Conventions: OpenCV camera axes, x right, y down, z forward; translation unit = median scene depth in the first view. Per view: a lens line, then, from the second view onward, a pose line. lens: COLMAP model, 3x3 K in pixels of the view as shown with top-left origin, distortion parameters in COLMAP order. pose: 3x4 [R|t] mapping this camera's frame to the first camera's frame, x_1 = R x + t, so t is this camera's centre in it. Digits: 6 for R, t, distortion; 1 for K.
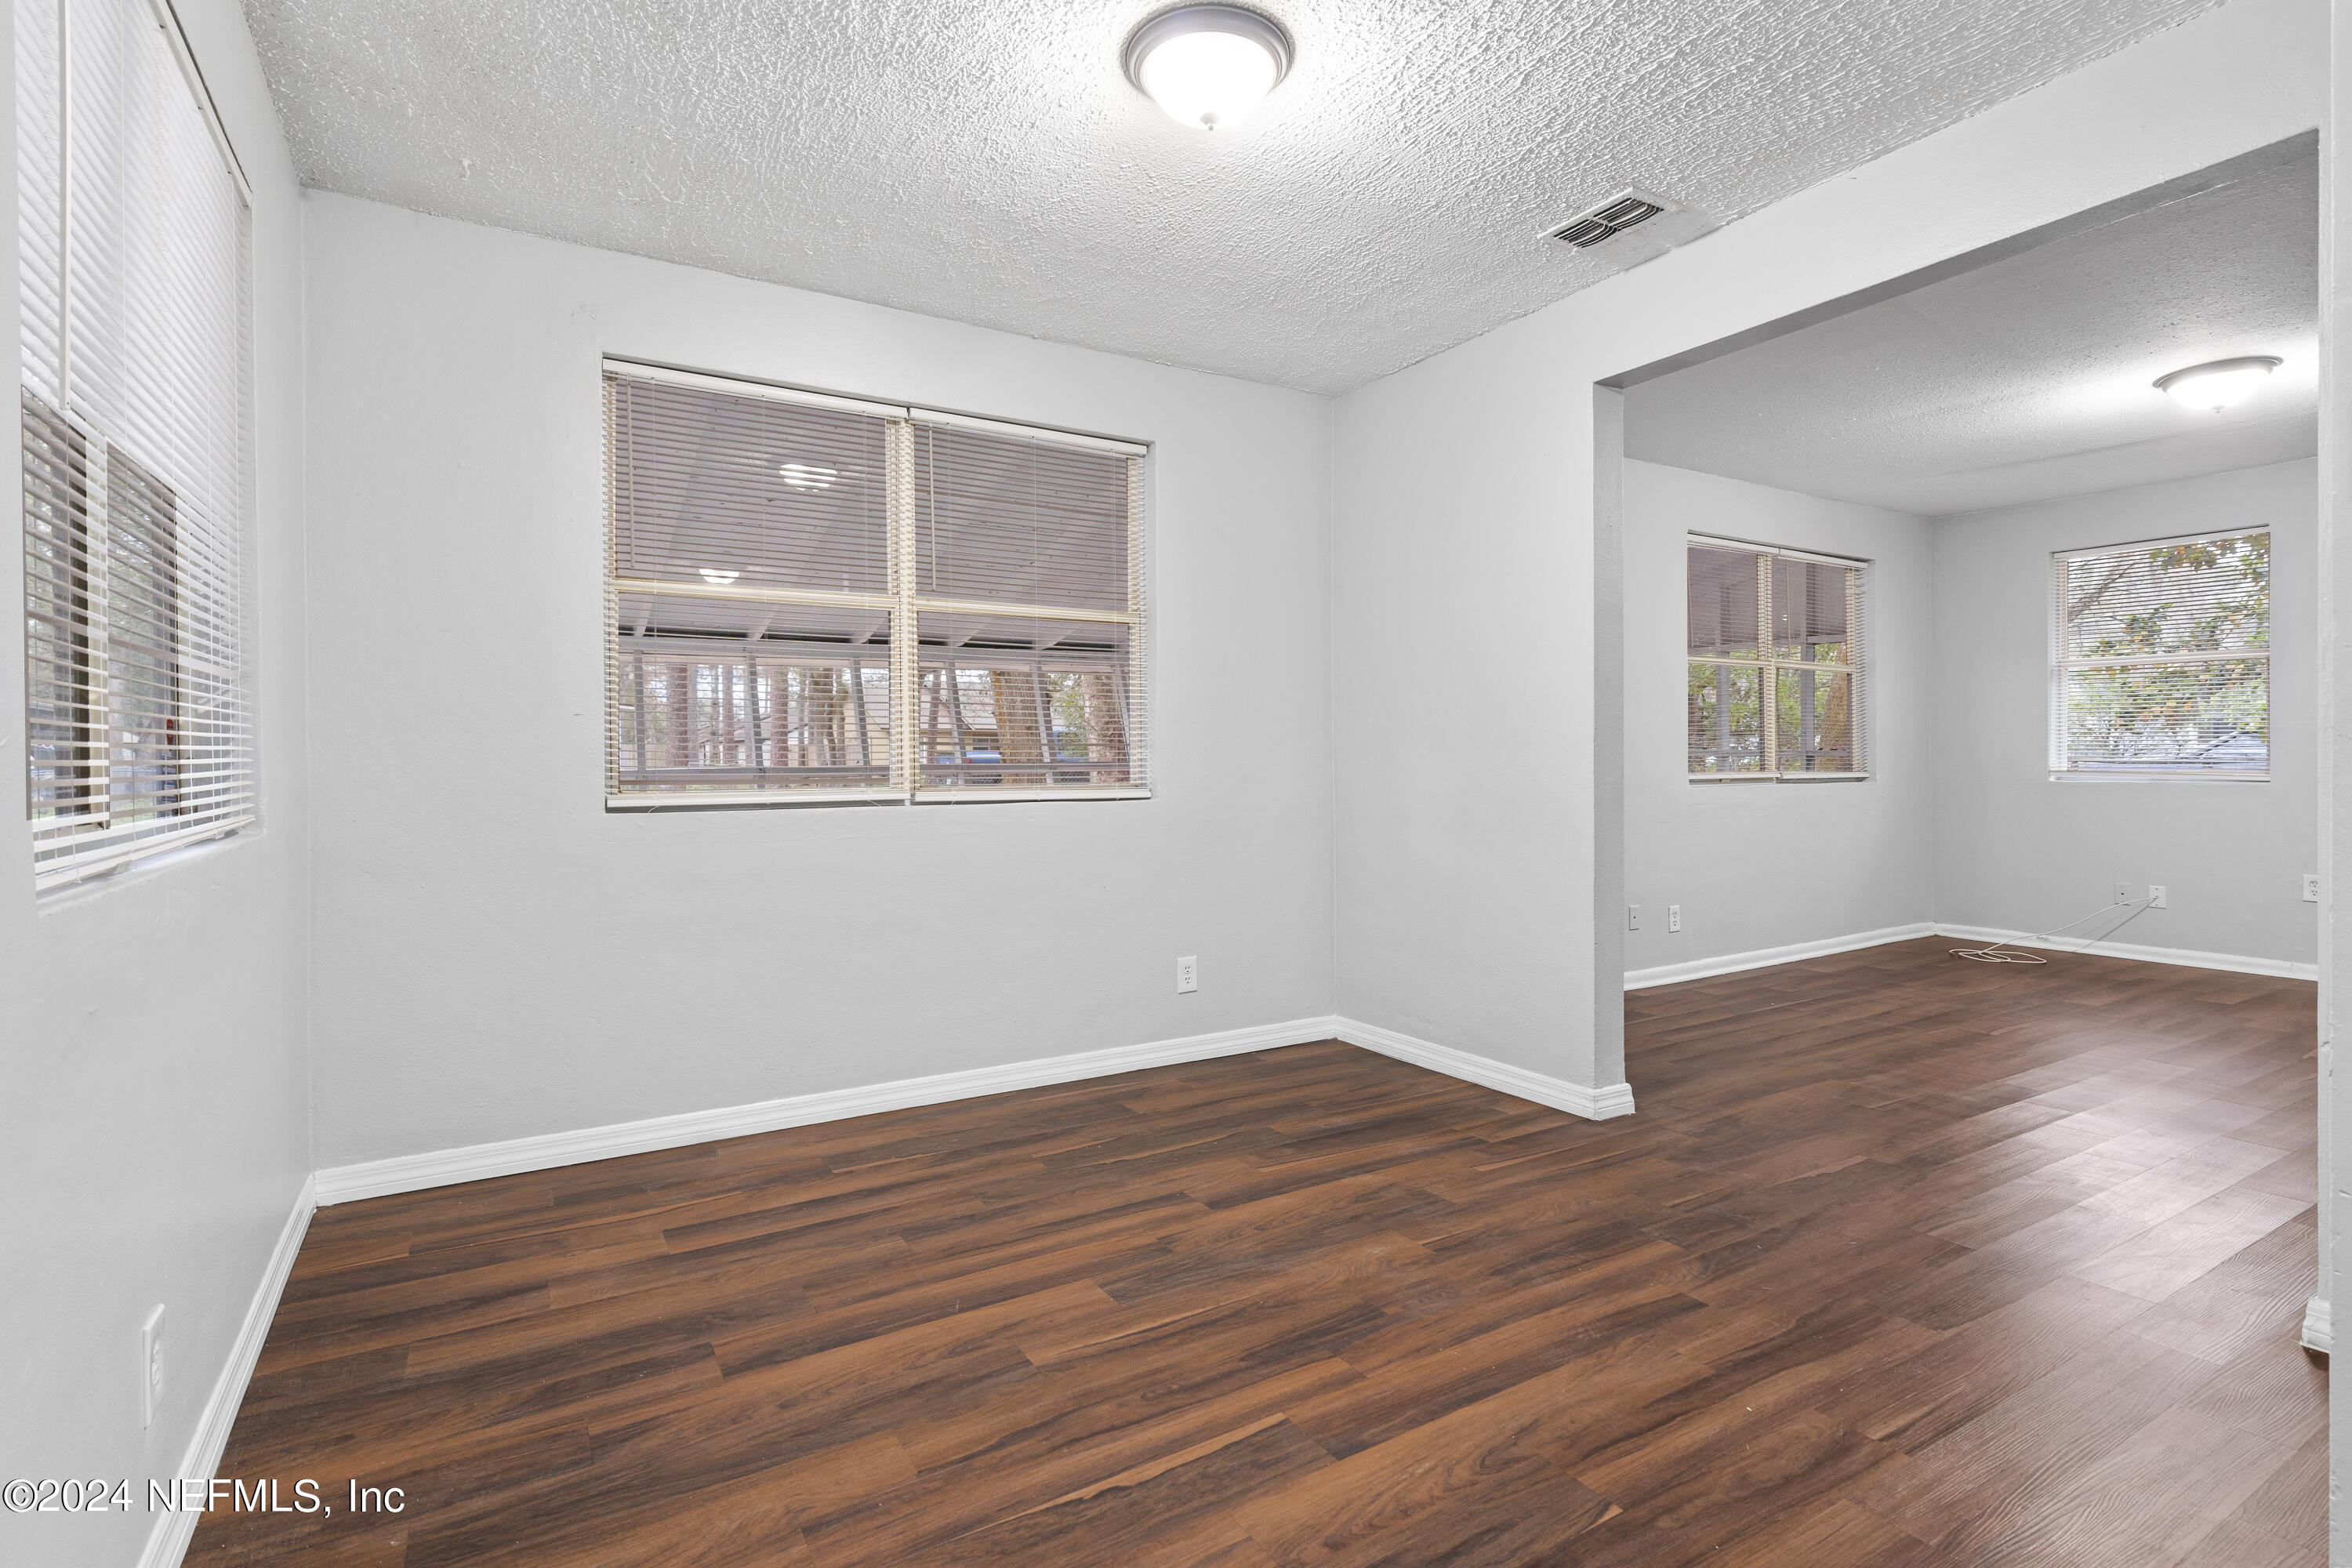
lens RADIAL K [[1132.7, 0, 1191.1], [0, 1132.7, 773.3], [0, 0, 1]] dist [-0.005151, 0.001747]
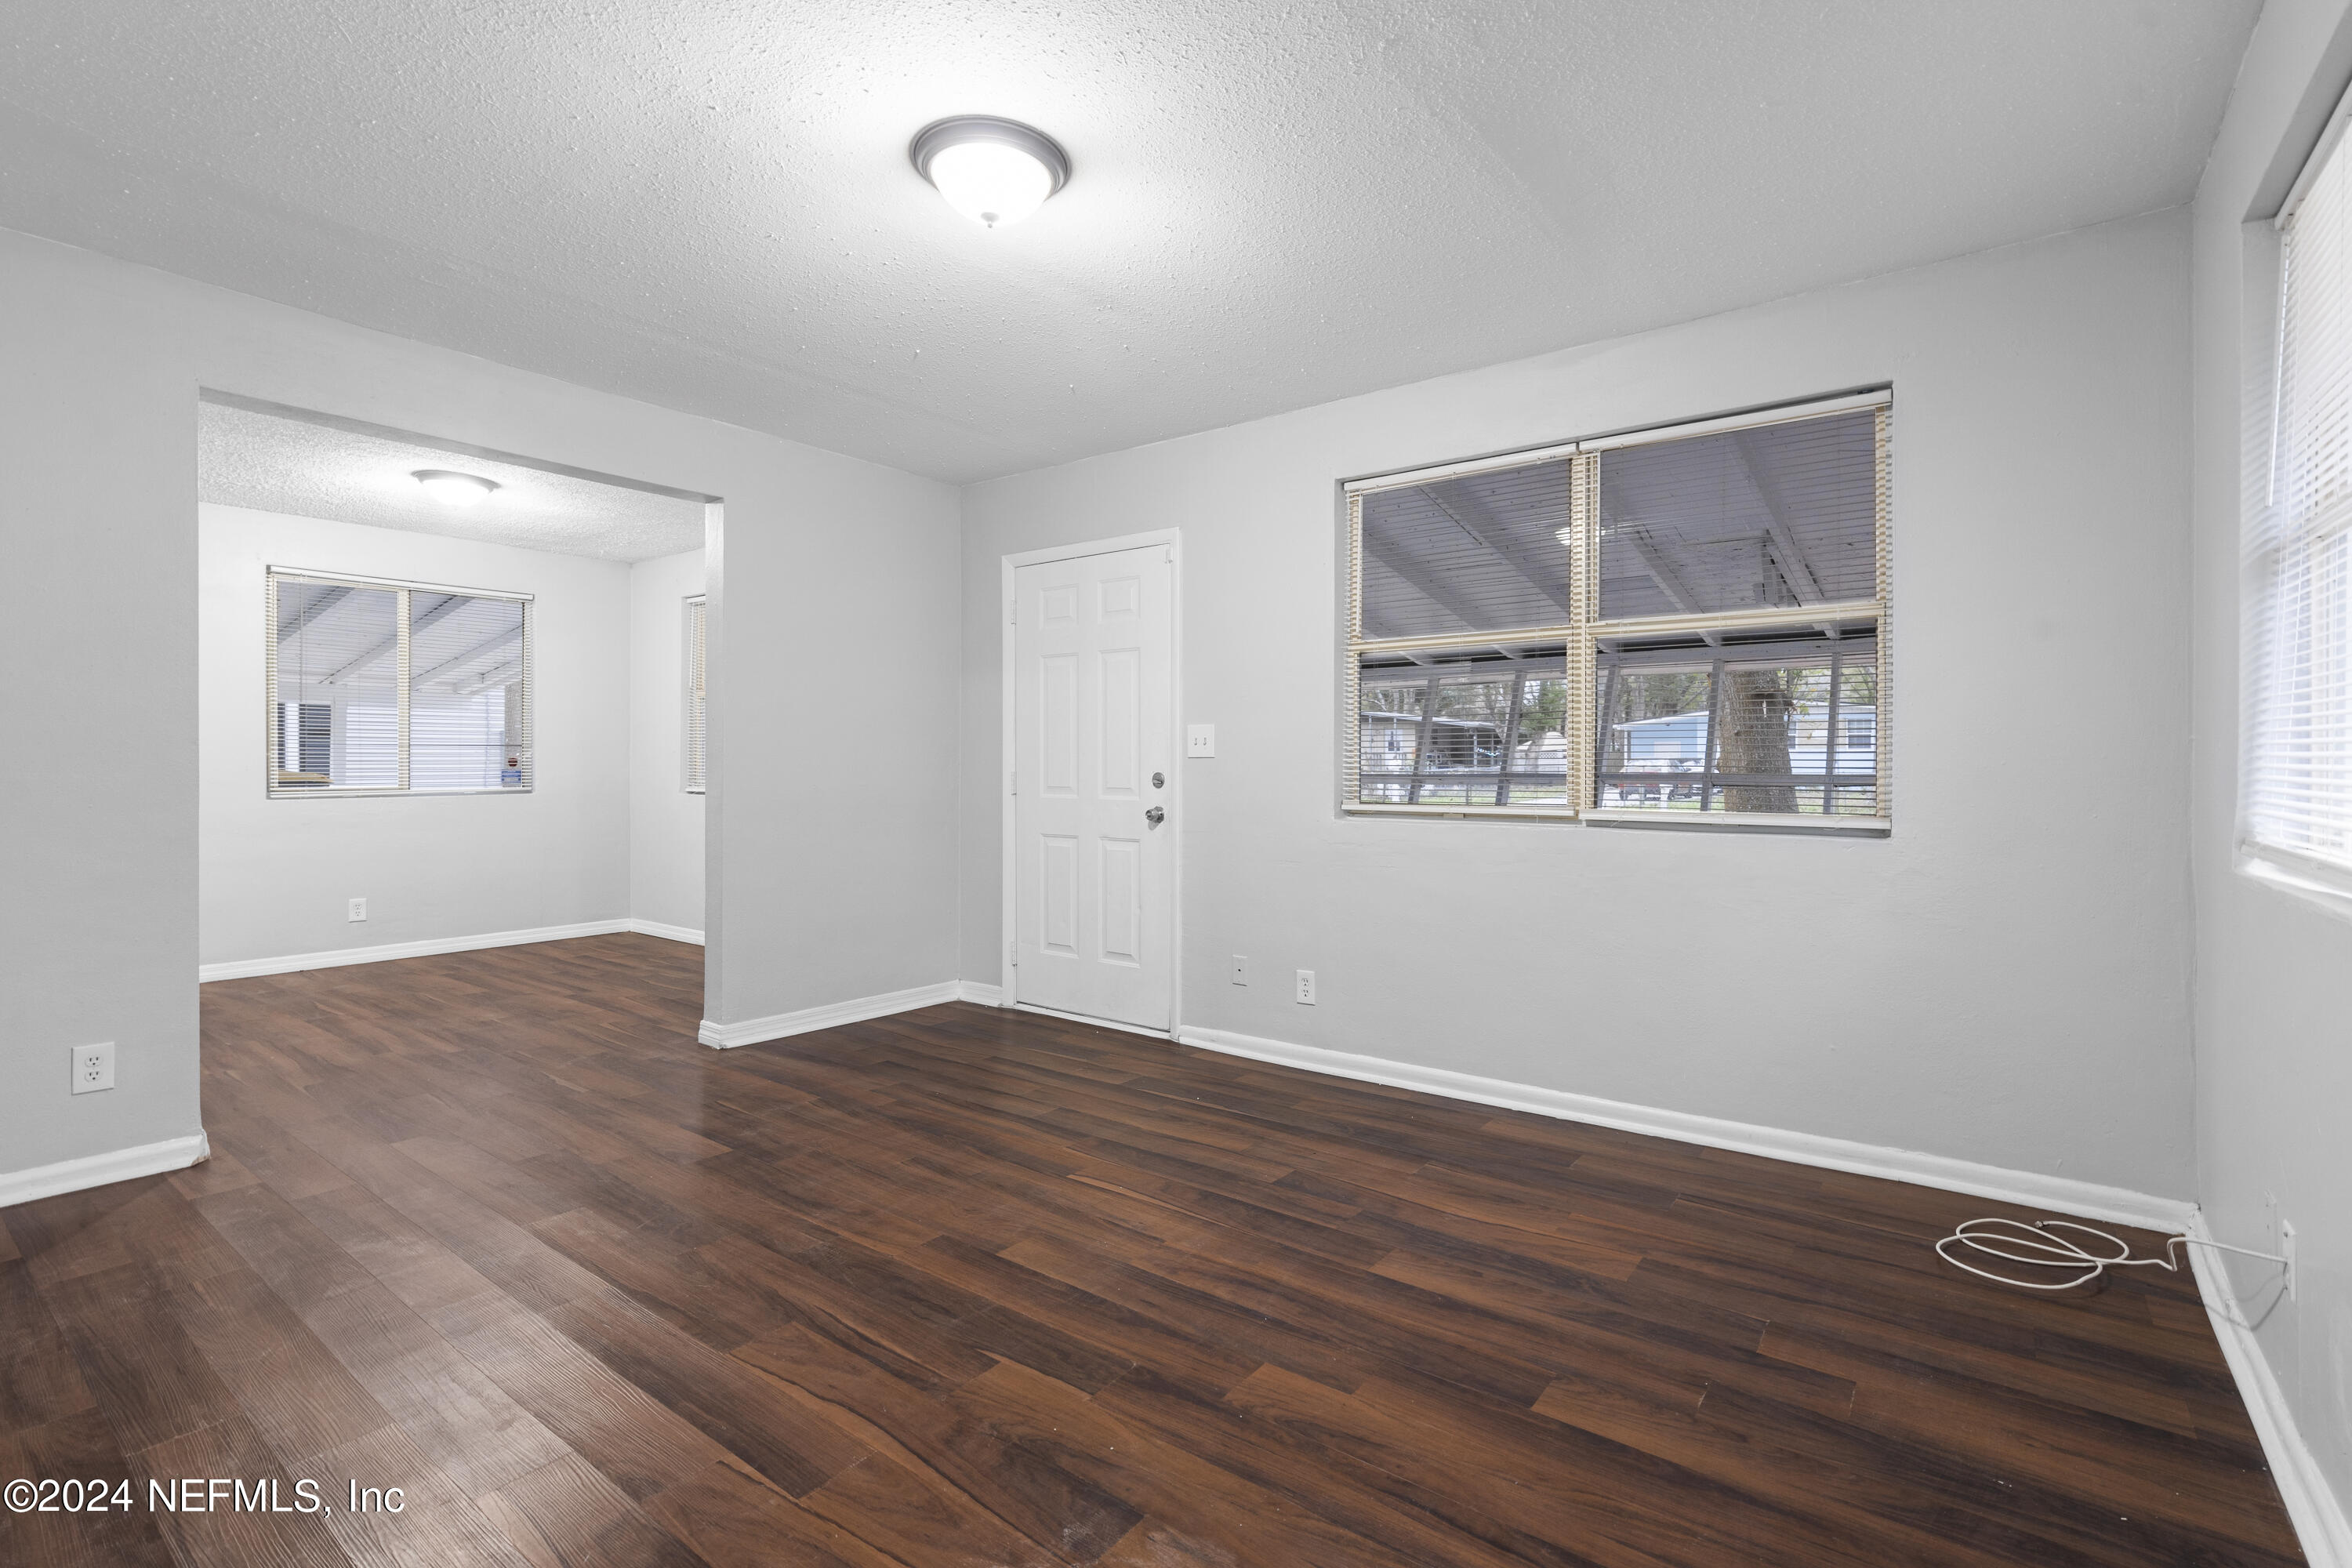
lens RADIAL K [[1073.7, 0, 1194.6], [0, 1073.7, 764.7], [0, 0, 1]] dist [-0.006027, 0.001304]
pose [[0.368300, 0.005687, -0.929690, 2.264374], [-0.013840, 0.999904, 0.000634, -0.051870], [0.929604, 0.012633, 0.368344, 1.353486]]
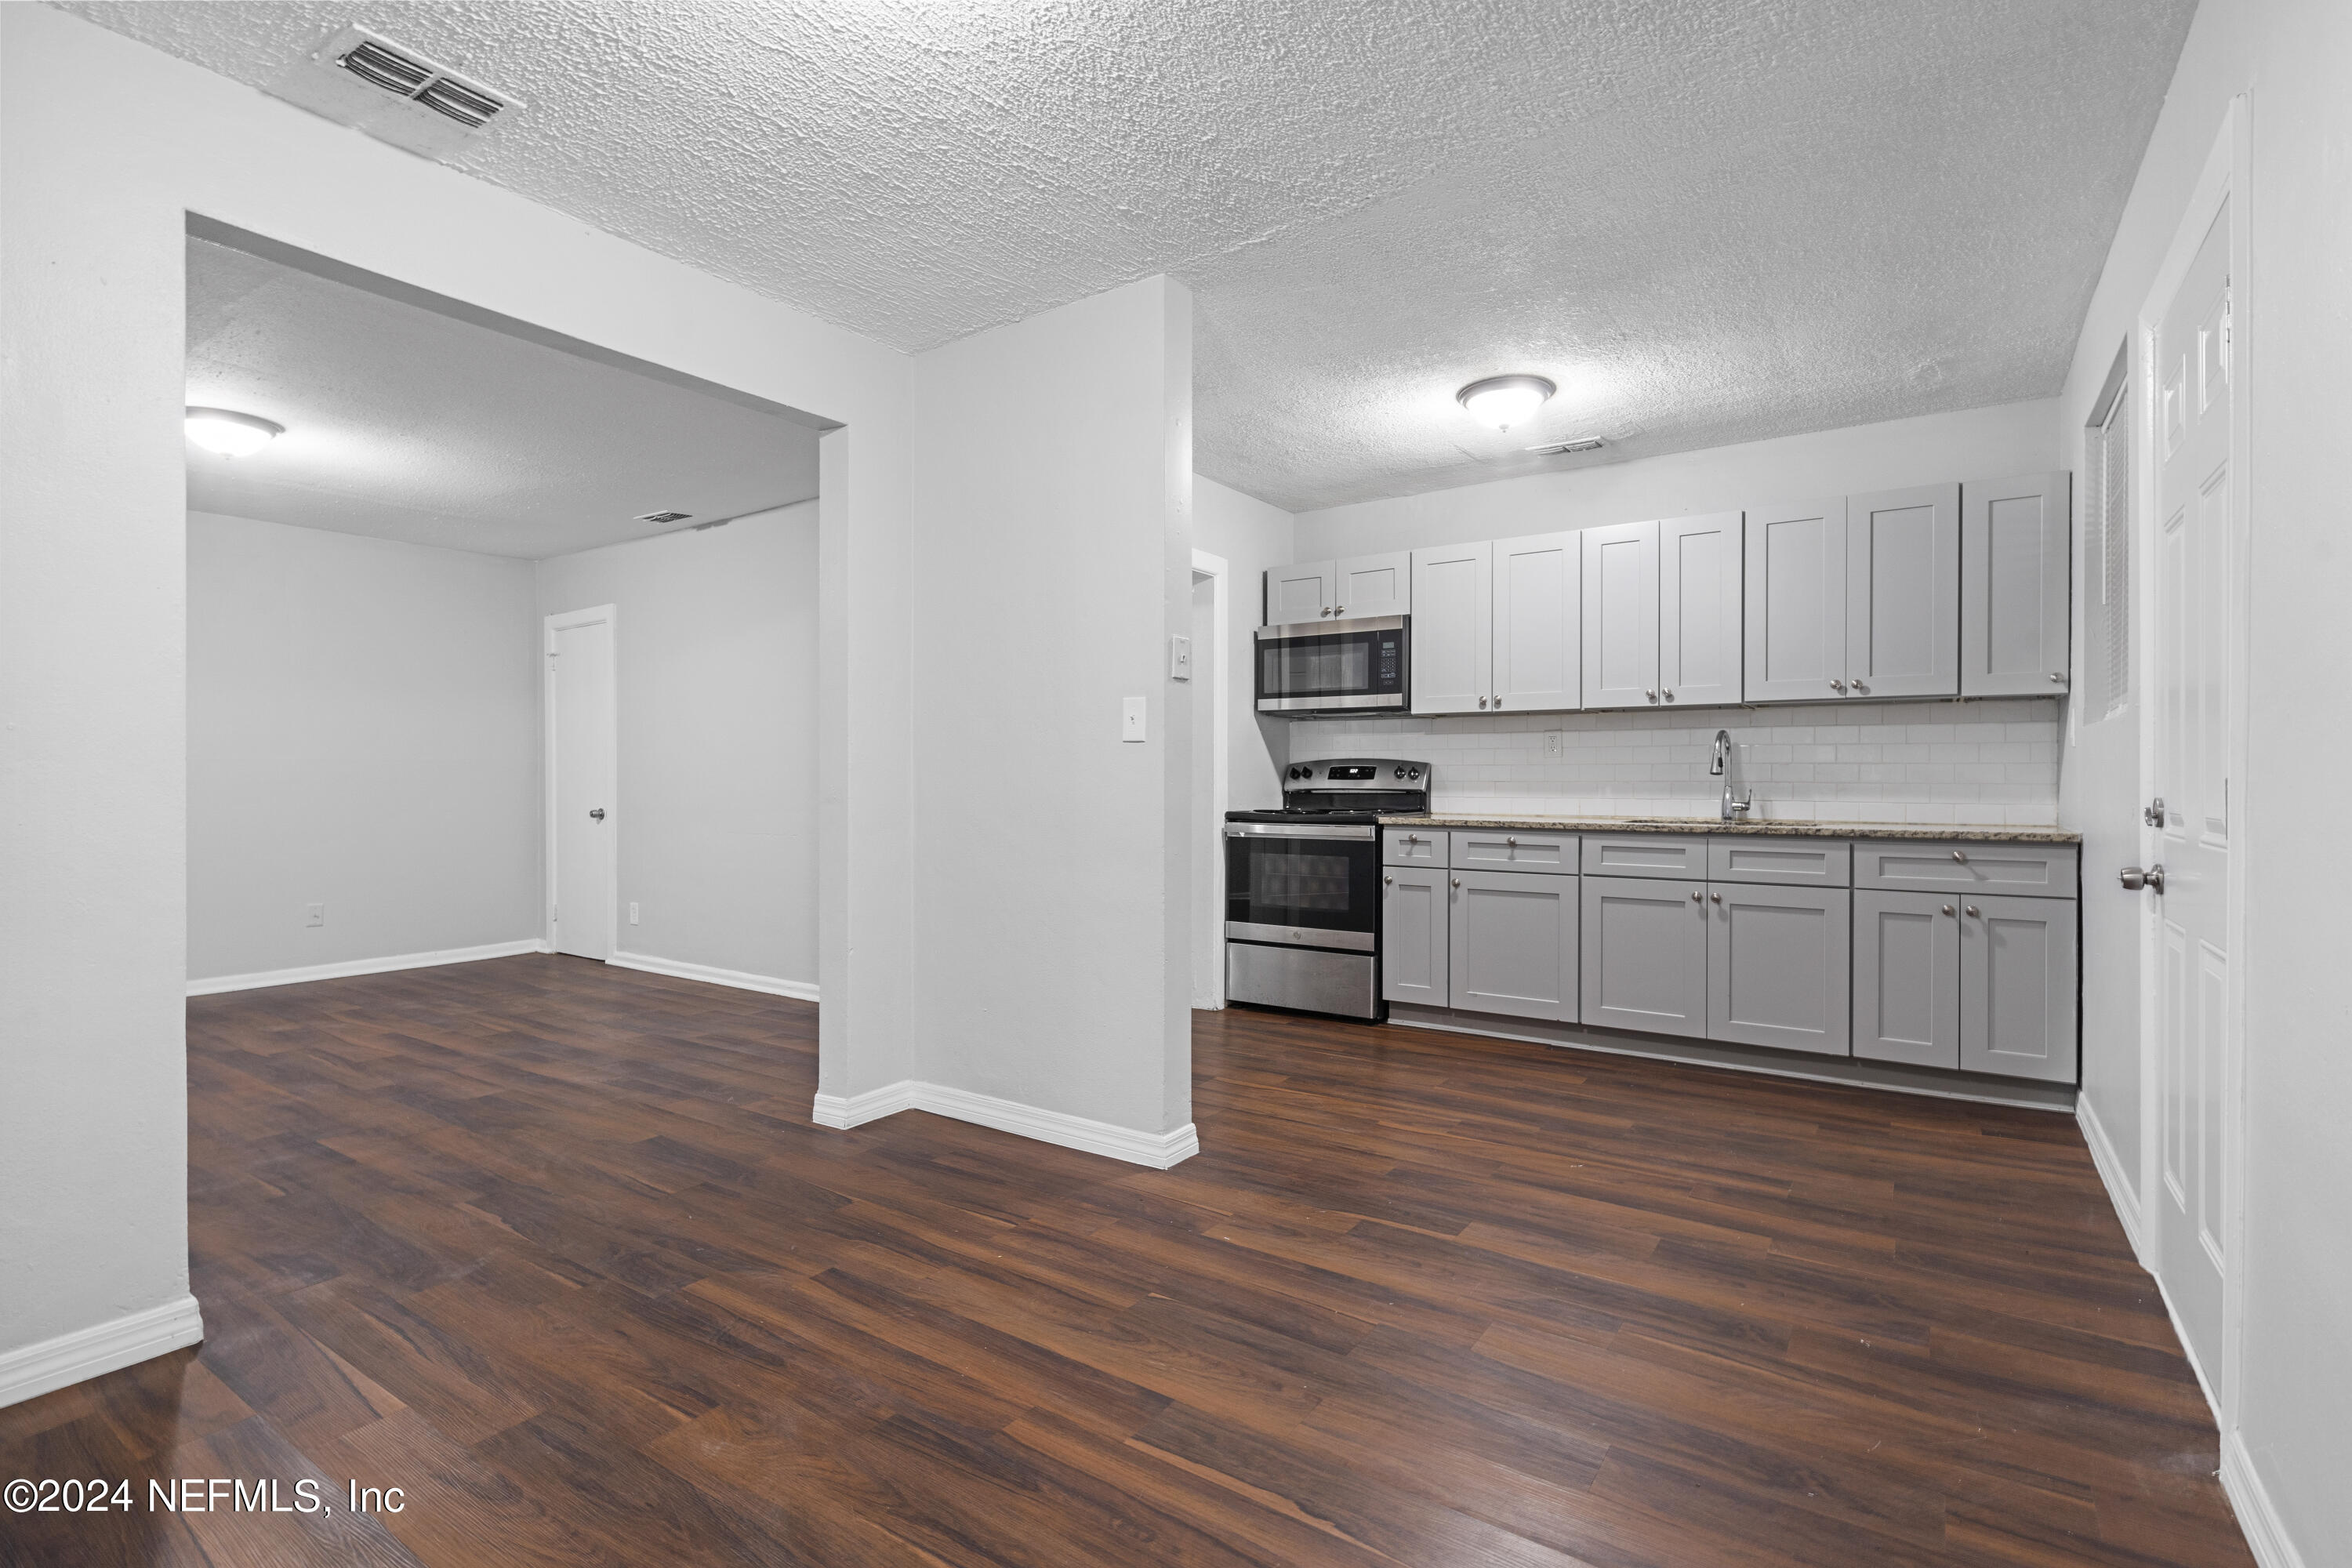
lens RADIAL K [[1073.7, 0, 1185.6], [0, 1073.7, 791.7], [0, 0, 1]] dist [-0.006027, 0.001304]
pose [[-0.417883, -0.001467, 0.908500, -0.552826], [0.011614, 0.999908, 0.006956, -0.010281], [-0.908427, 0.013458, -0.417828, 0.922910]]
